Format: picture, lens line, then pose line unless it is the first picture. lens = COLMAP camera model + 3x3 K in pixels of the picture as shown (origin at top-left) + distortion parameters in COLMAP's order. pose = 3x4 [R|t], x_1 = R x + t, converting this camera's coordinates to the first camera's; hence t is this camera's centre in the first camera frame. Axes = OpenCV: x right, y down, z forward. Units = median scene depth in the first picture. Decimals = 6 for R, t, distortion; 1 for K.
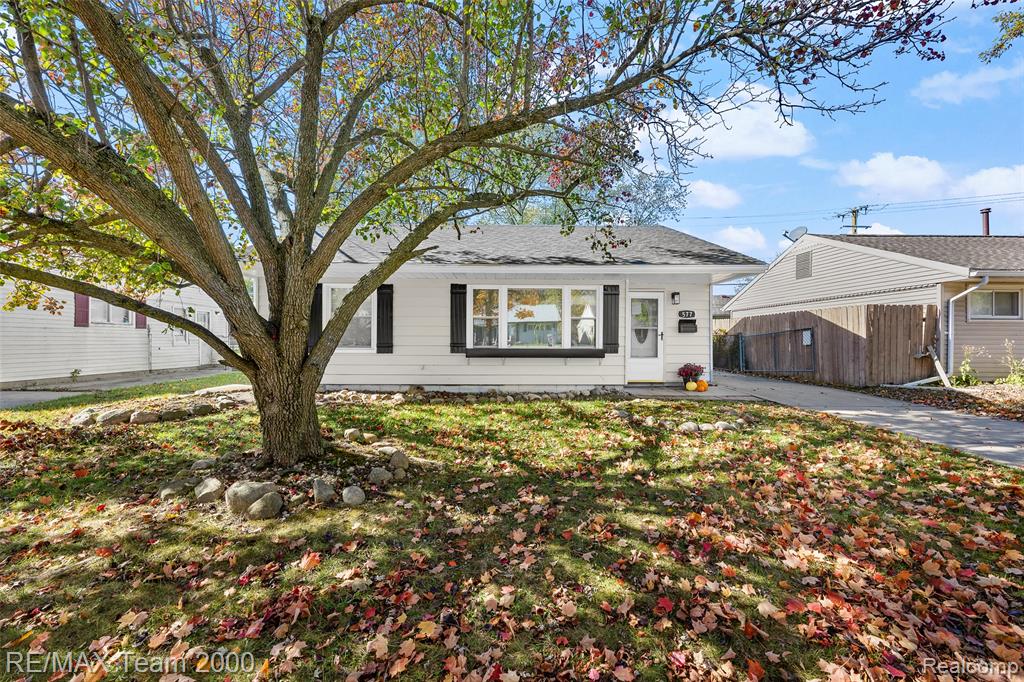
lens RADIAL K [[401.1, 0, 512.0], [0, 401.1, 341.0], [0, 0, 1]] dist [-0.000205, 0.000001]
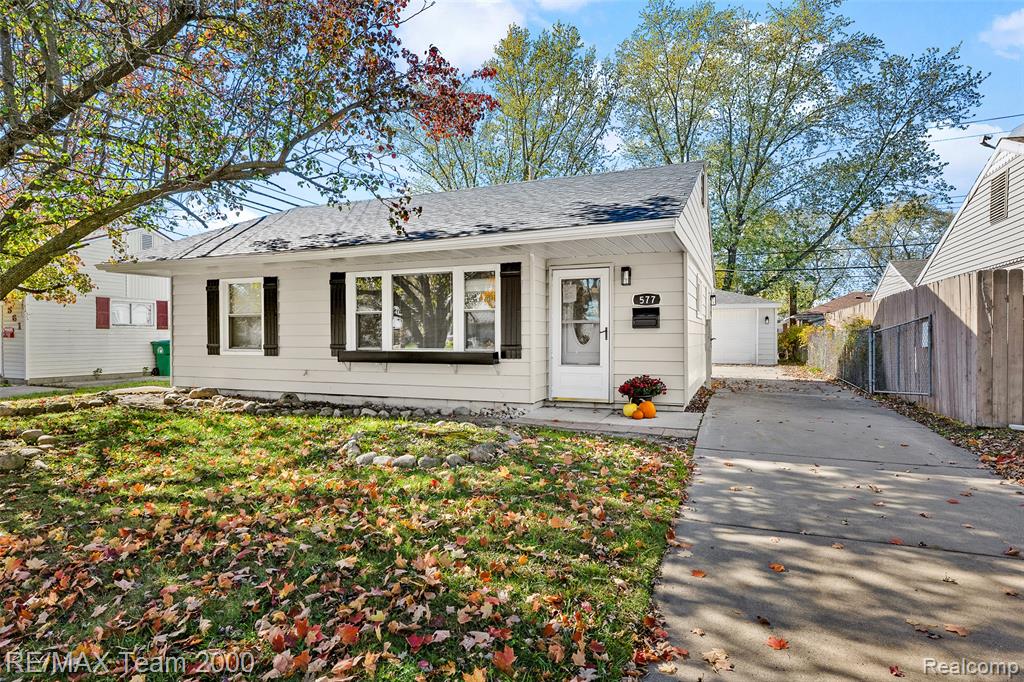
lens RADIAL K [[565.0, 0, 512.0], [0, 565.0, 341.0], [0, 0, 1]] dist [-0.001285, -0.000094]
pose [[0.916805, -0.001672, -0.399332, 0.646836], [0.003558, 0.999986, 0.003982, -0.004487], [0.399319, -0.005071, 0.916798, 0.076734]]
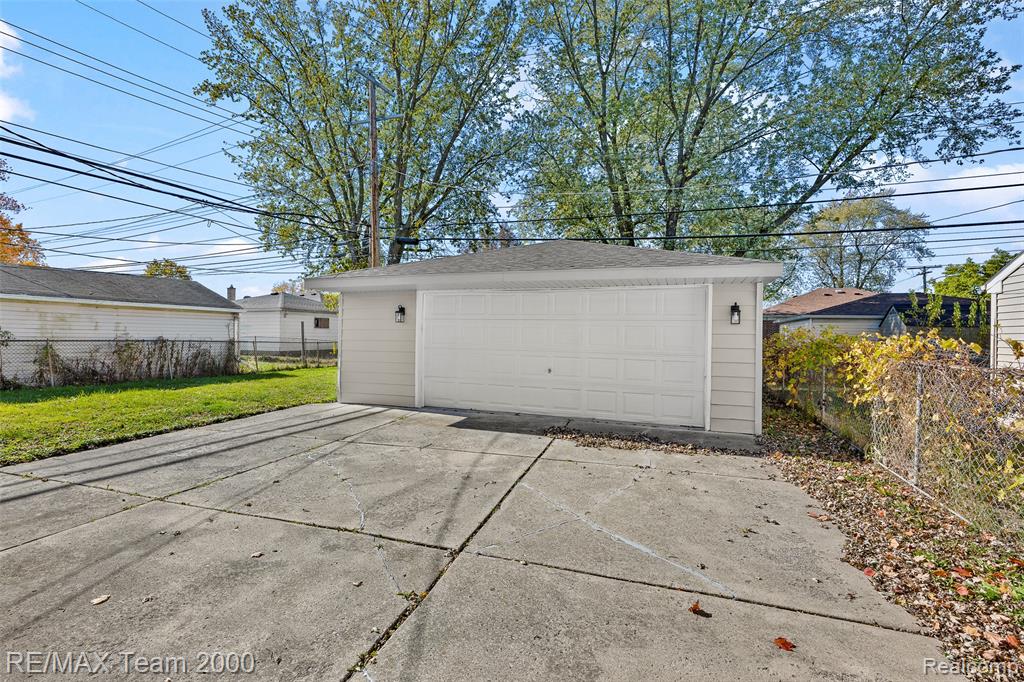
lens RADIAL K [[477.5, 0, 509.8], [0, 477.5, 336.2], [0, 0, 1]] dist [0.002893, 0.000206]
pose [[0.927990, 0.019560, -0.372090, 0.633379], [-0.018631, 0.999808, 0.006092, -0.040019], [0.372138, 0.001280, 0.928177, 1.802384]]
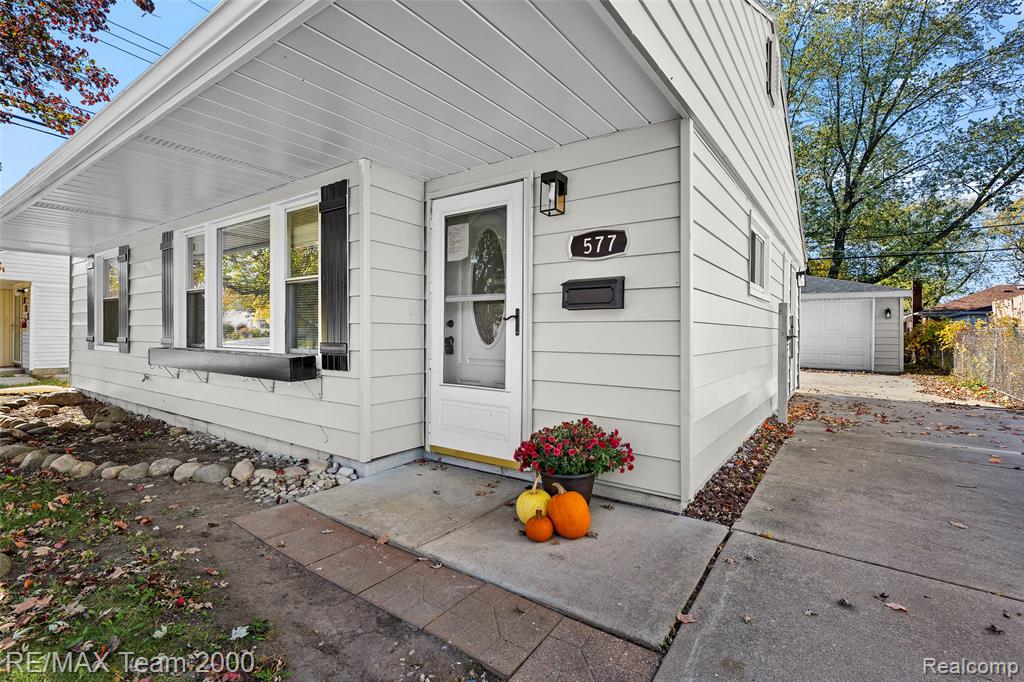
lens RADIAL K [[477.5, 0, 509.8], [0, 477.5, 336.2], [0, 0, 1]] dist [0.002893, 0.000206]
pose [[0.799514, 0.006393, -0.600613, 0.633569], [-0.006281, 0.999978, 0.002283, -0.002362], [0.600614, 0.001947, 0.799536, 0.745325]]
